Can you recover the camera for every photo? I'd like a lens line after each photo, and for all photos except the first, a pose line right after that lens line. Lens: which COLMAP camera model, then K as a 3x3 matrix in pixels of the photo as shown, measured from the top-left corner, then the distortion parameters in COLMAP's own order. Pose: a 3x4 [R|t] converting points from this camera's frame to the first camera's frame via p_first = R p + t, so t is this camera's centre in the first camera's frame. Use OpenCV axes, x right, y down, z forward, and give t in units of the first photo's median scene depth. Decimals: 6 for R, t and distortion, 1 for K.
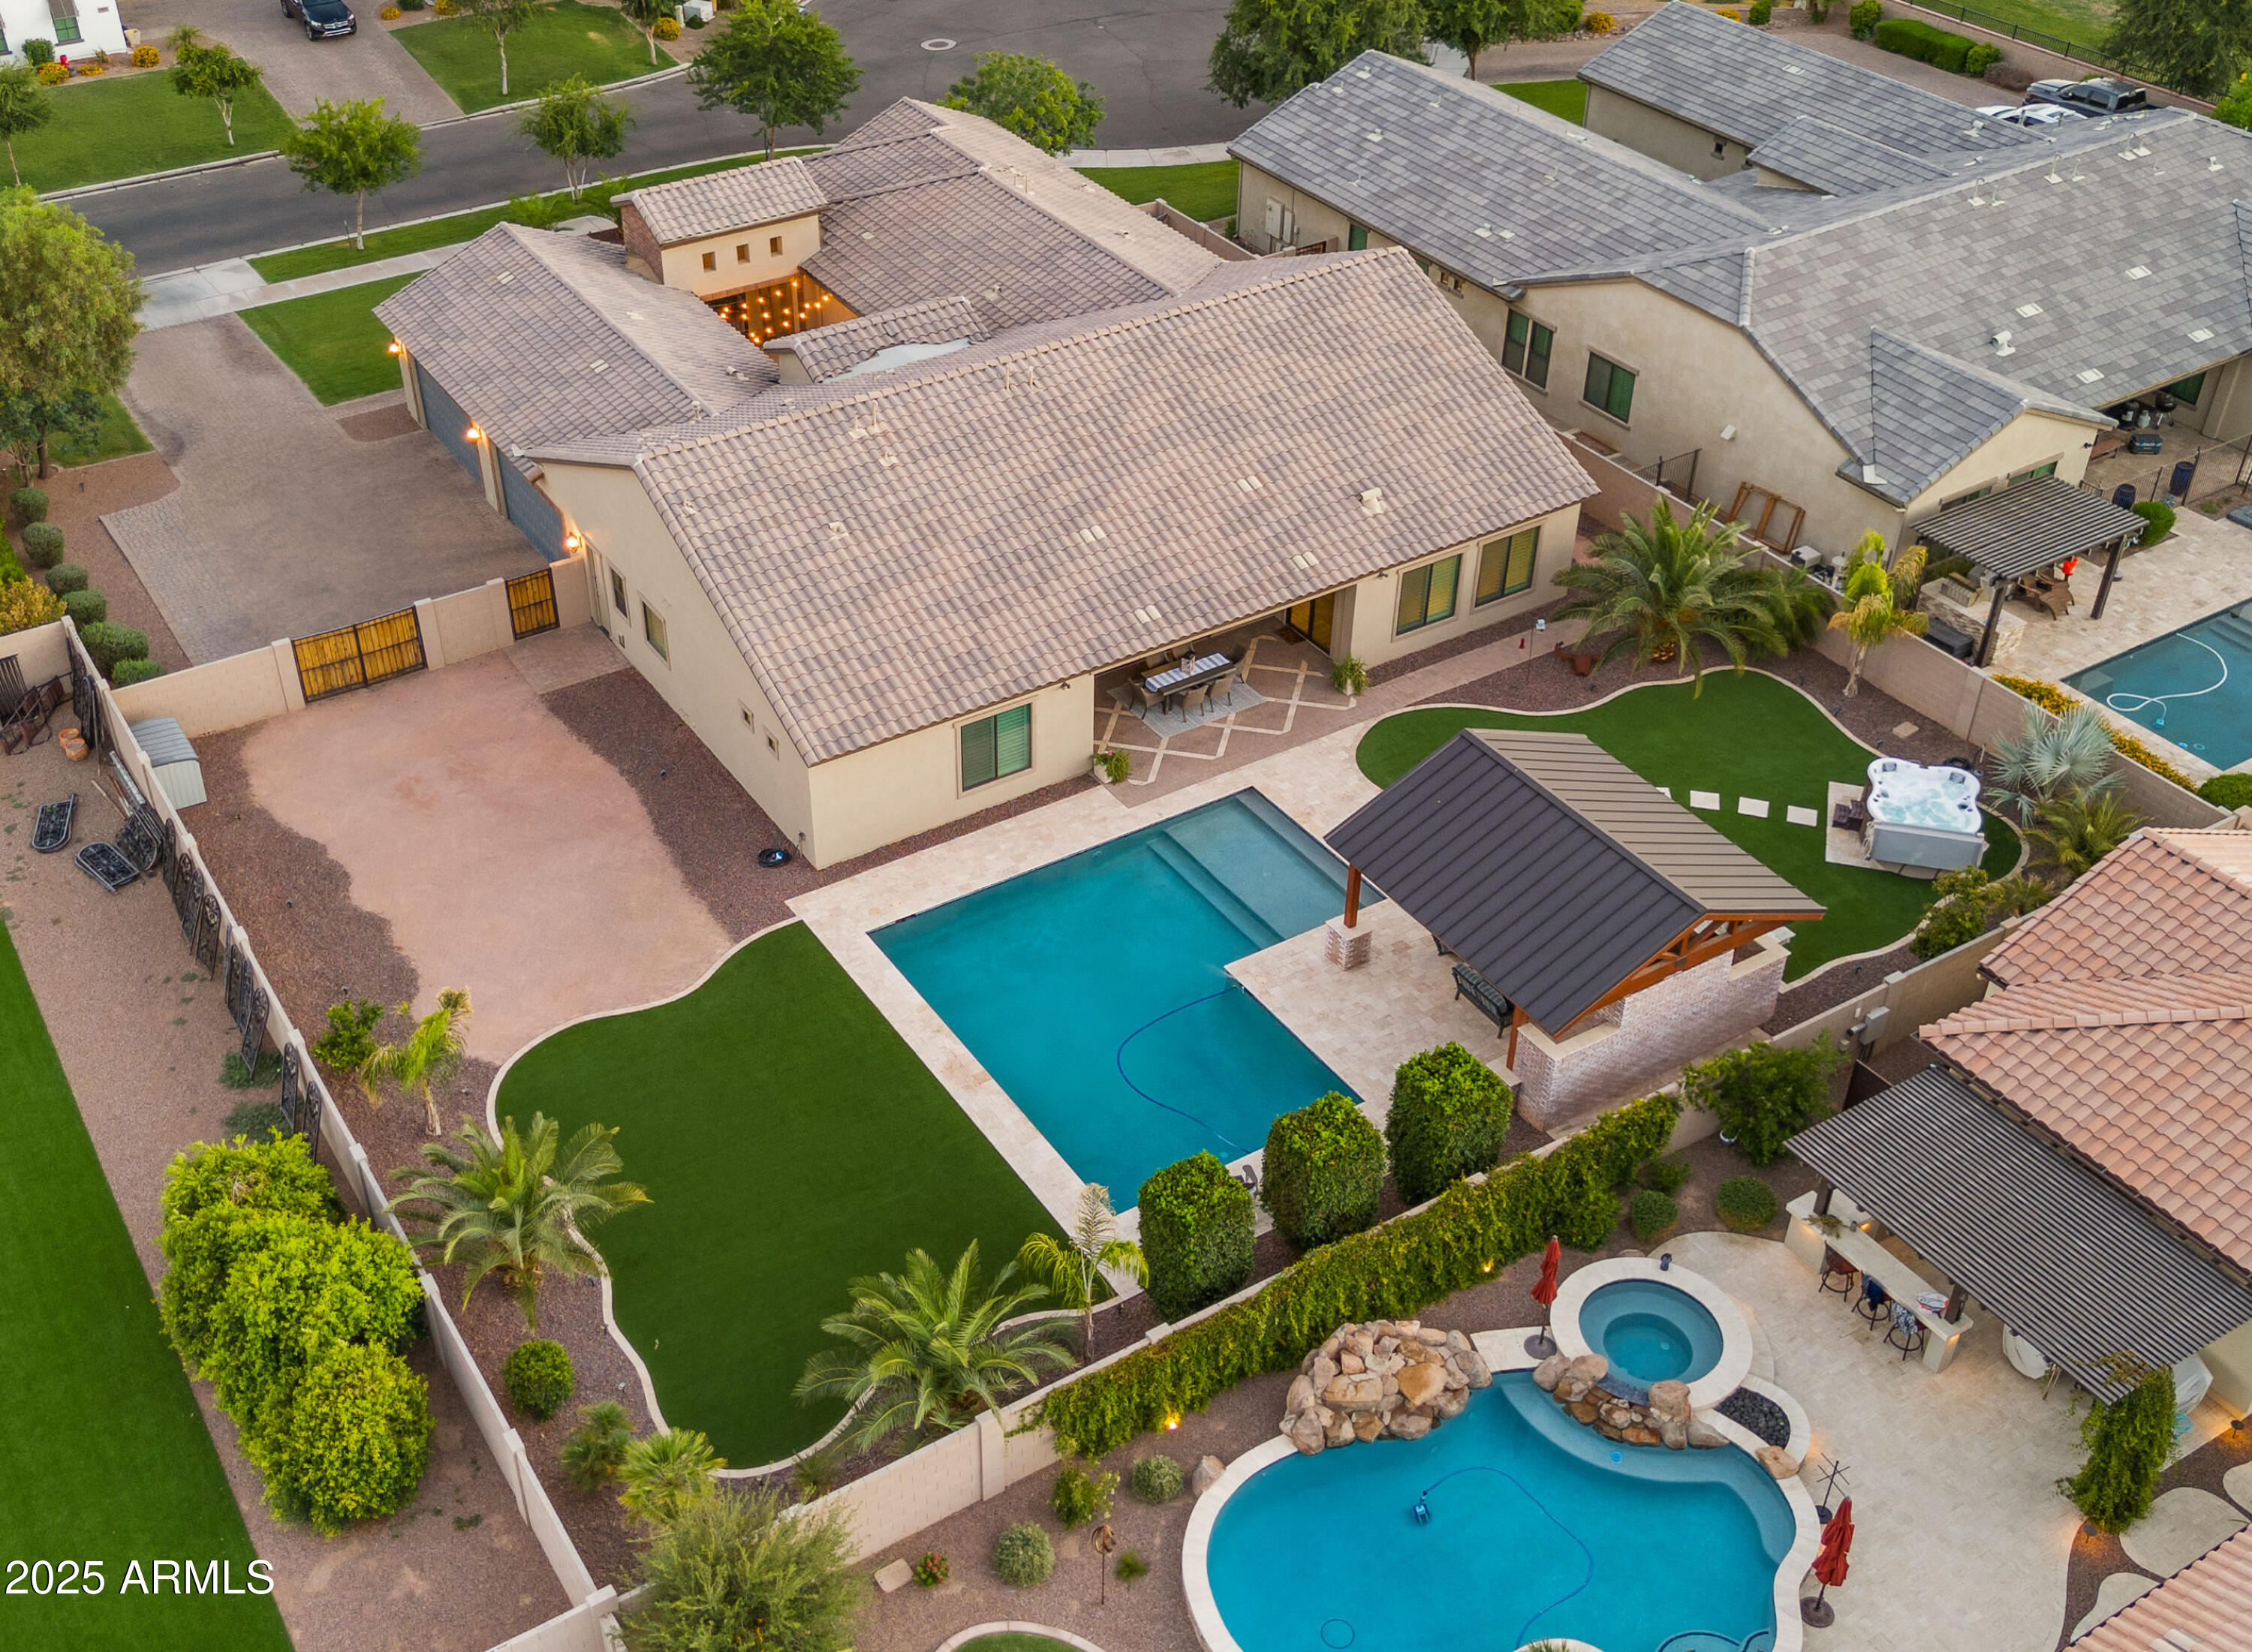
lens RADIAL K [[2347.7, 0, 1016.2], [0, 2347.7, 819.6], [0, 0, 1]] dist [0.142812, -0.322109]
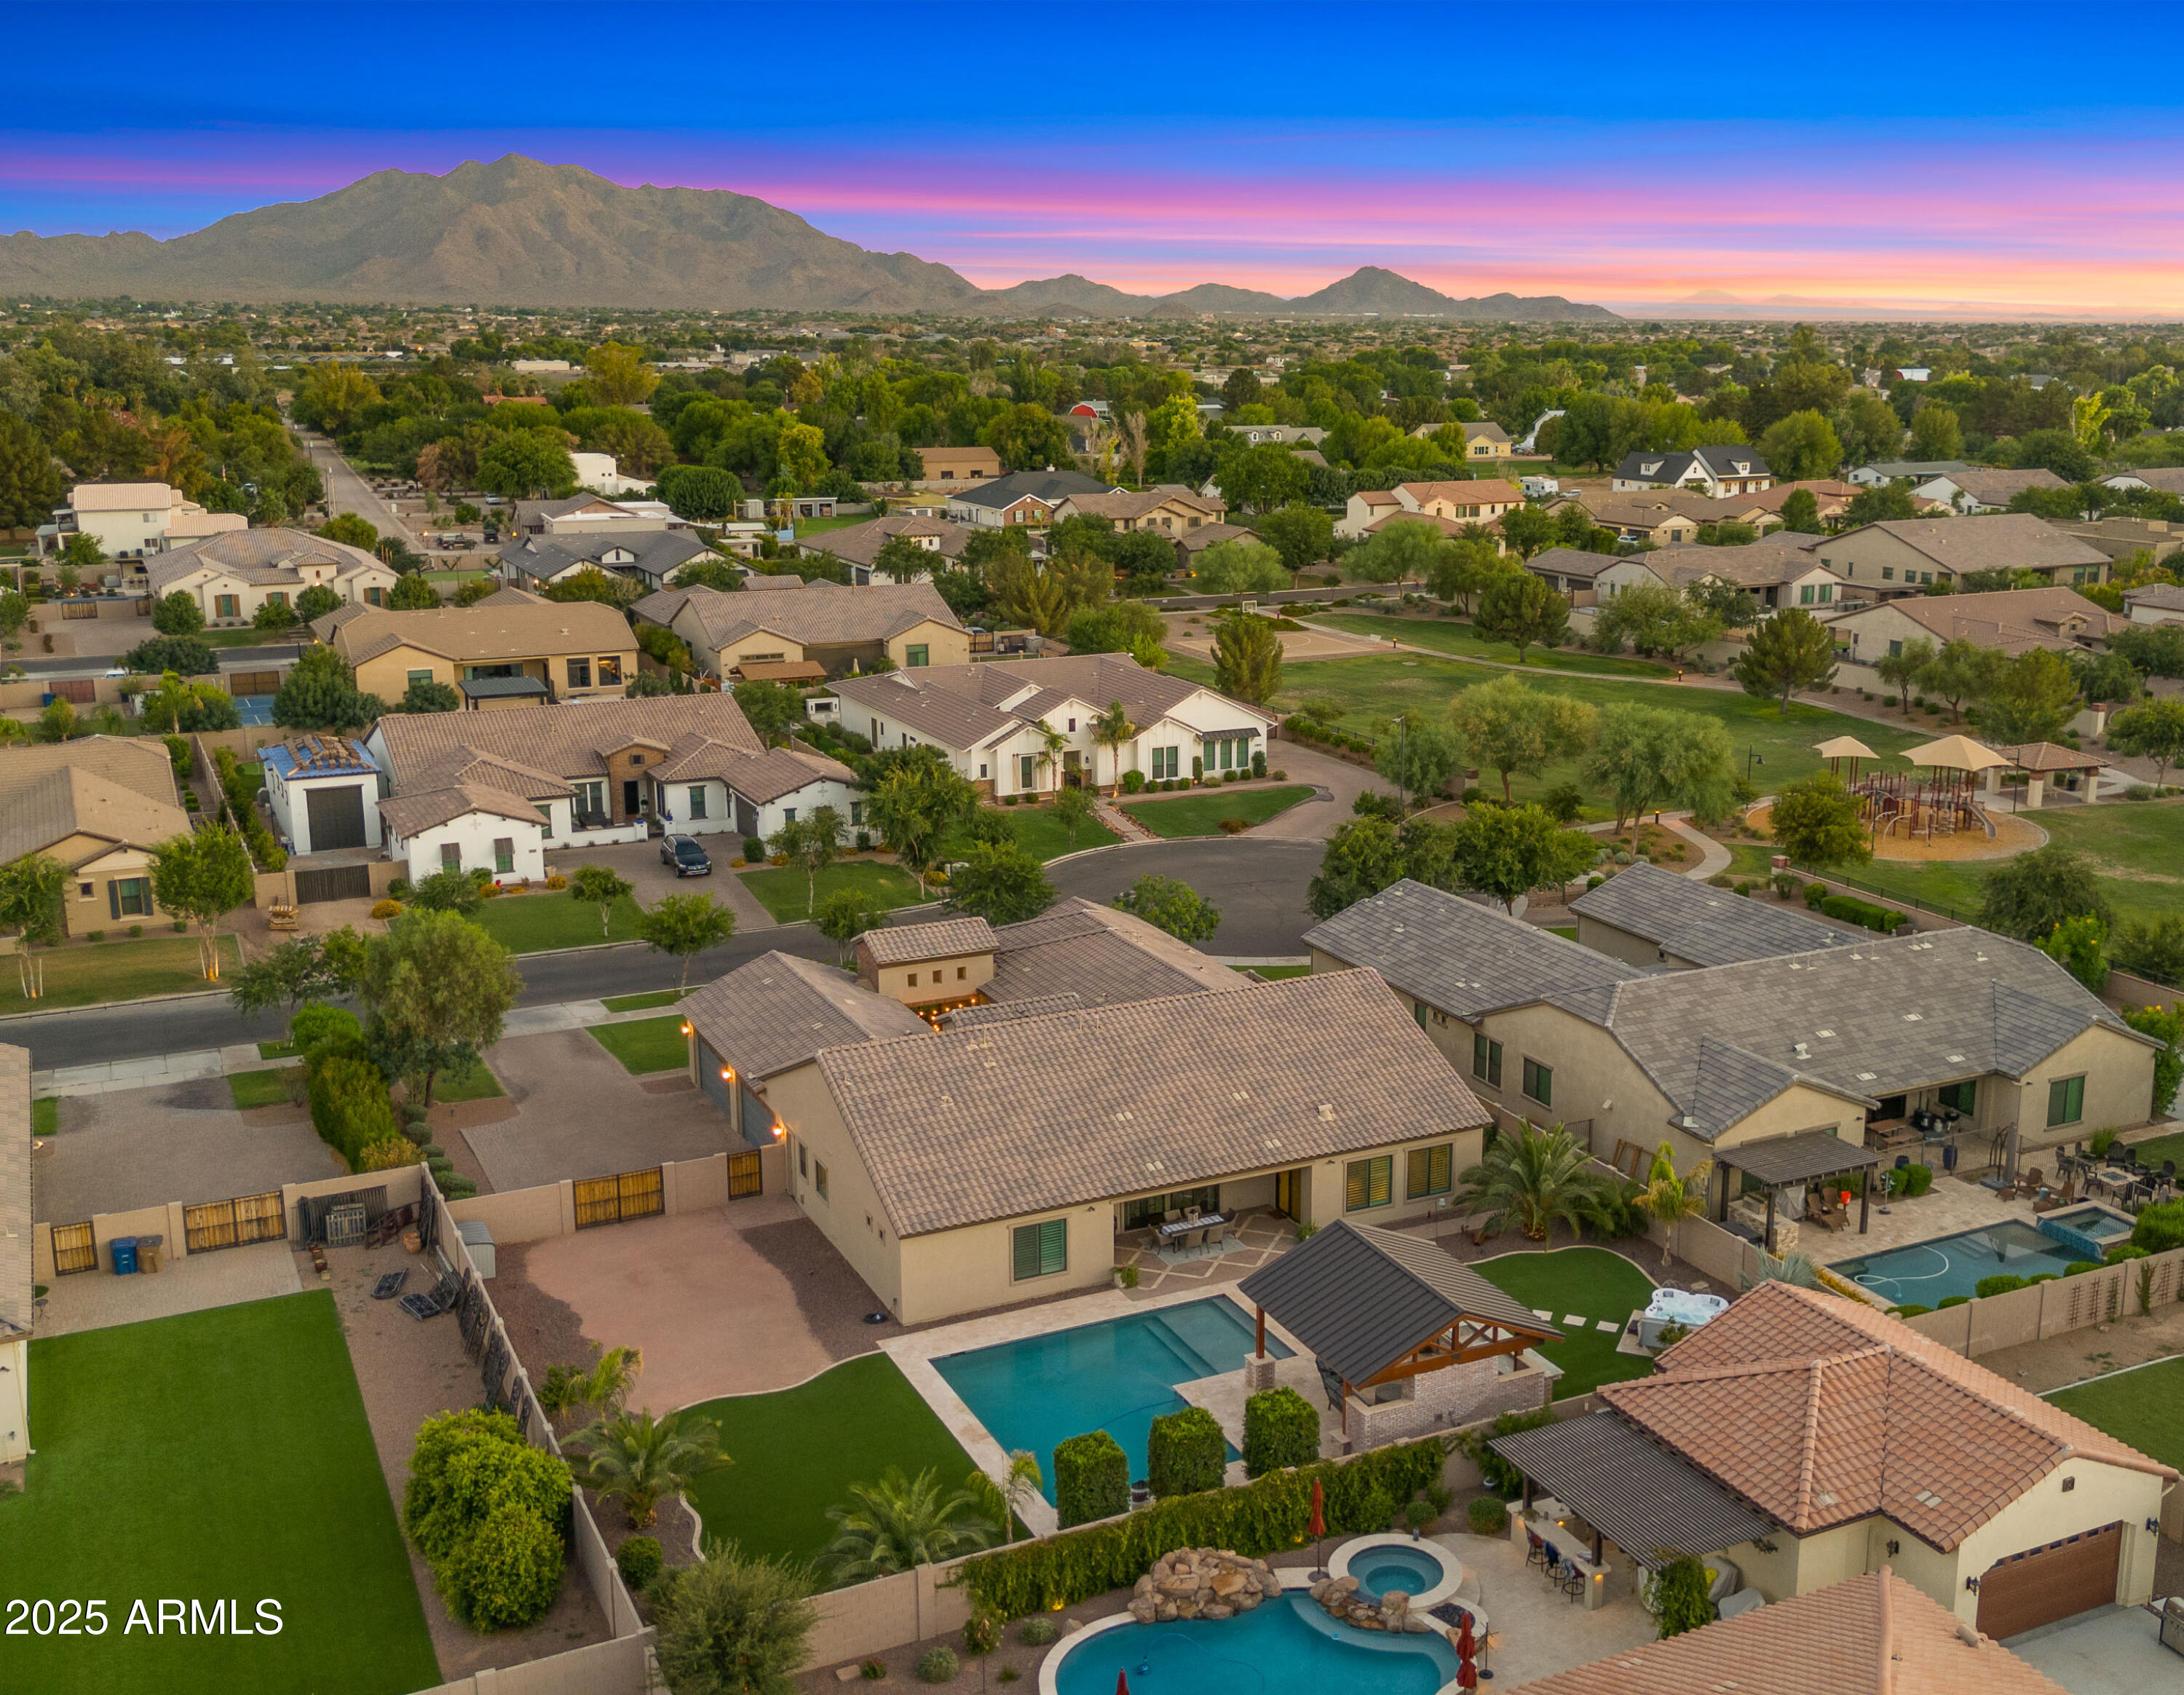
lens RADIAL K [[2225.5, 0, 1207.6], [0, 2225.5, 848.2], [0, 0, 1]] dist [0.156187, -0.387895]
pose [[0.997401, 0.028807, -0.066036, 0.166829], [-0.052267, 0.920160, -0.388037, 0.253208], [0.049585, 0.390481, 0.919275, -0.324333]]
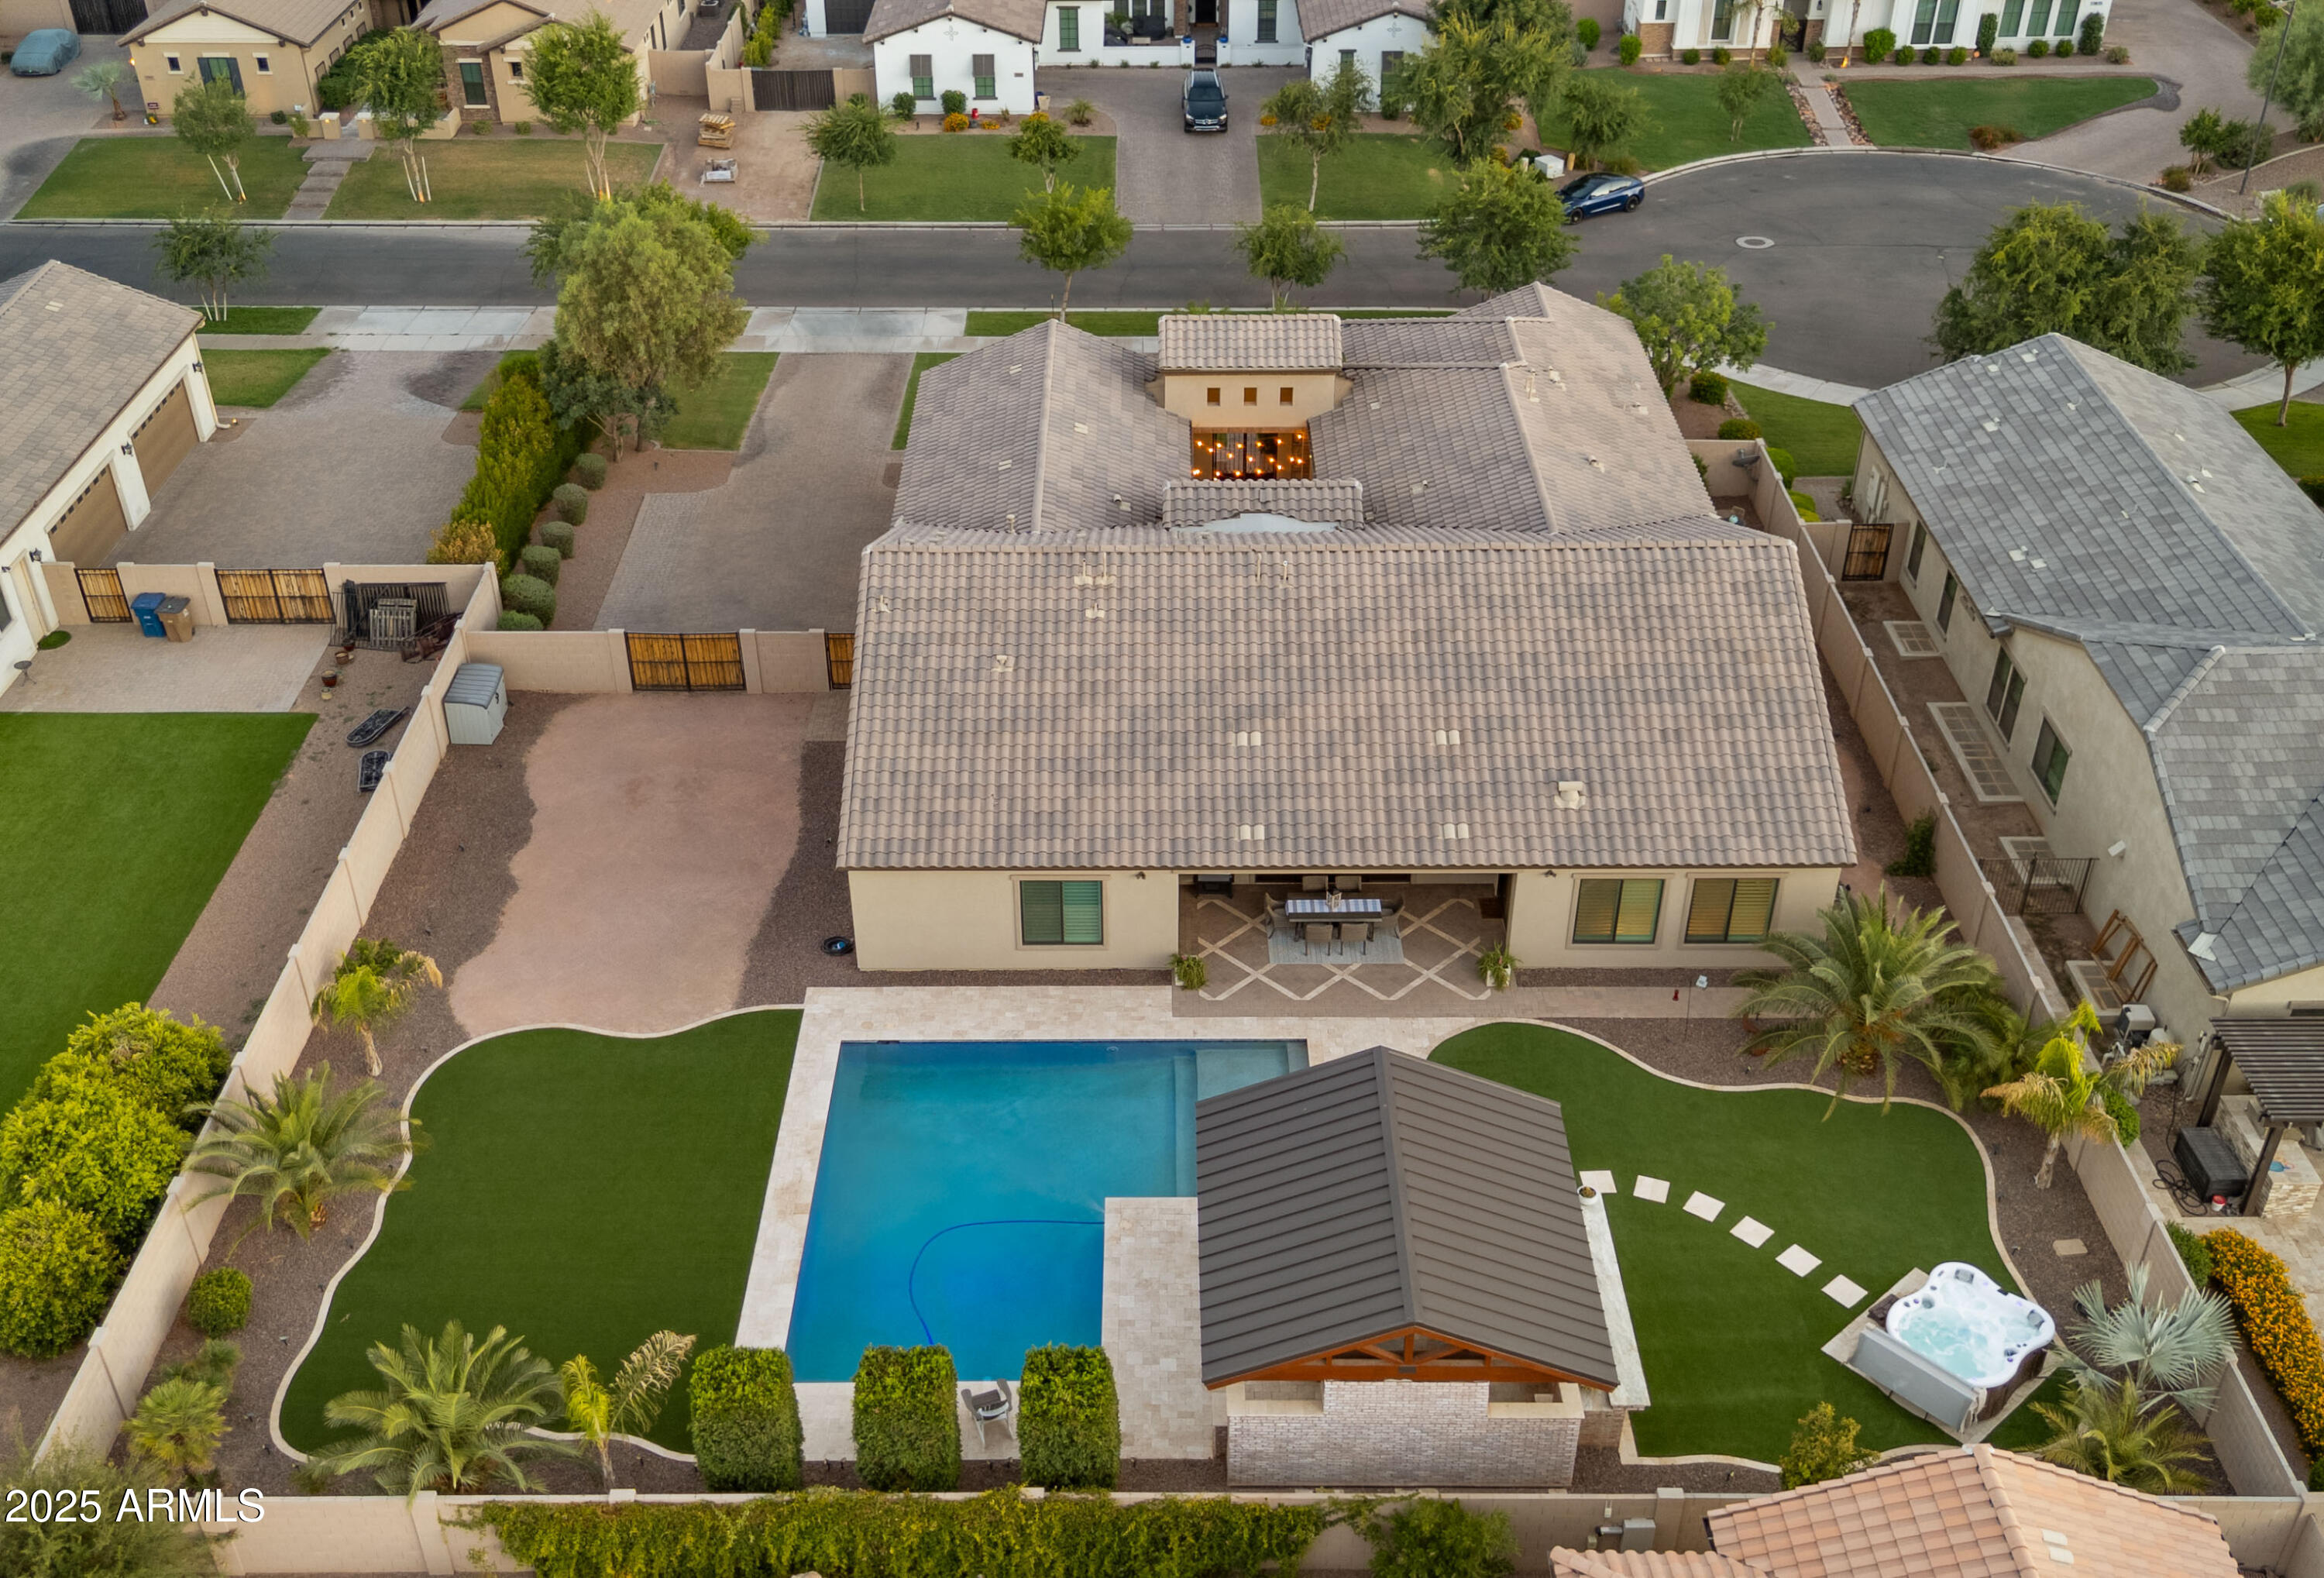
lens RADIAL K [[2260.3, 0, 1130.5], [0, 2260.3, 864.7], [0, 0, 1]] dist [0.157323, -0.389383]
pose [[0.852263, 0.304156, -0.425601, 0.395783], [-0.311191, 0.948762, 0.054876, -0.106016], [0.420485, 0.085674, 0.903245, 0.137963]]
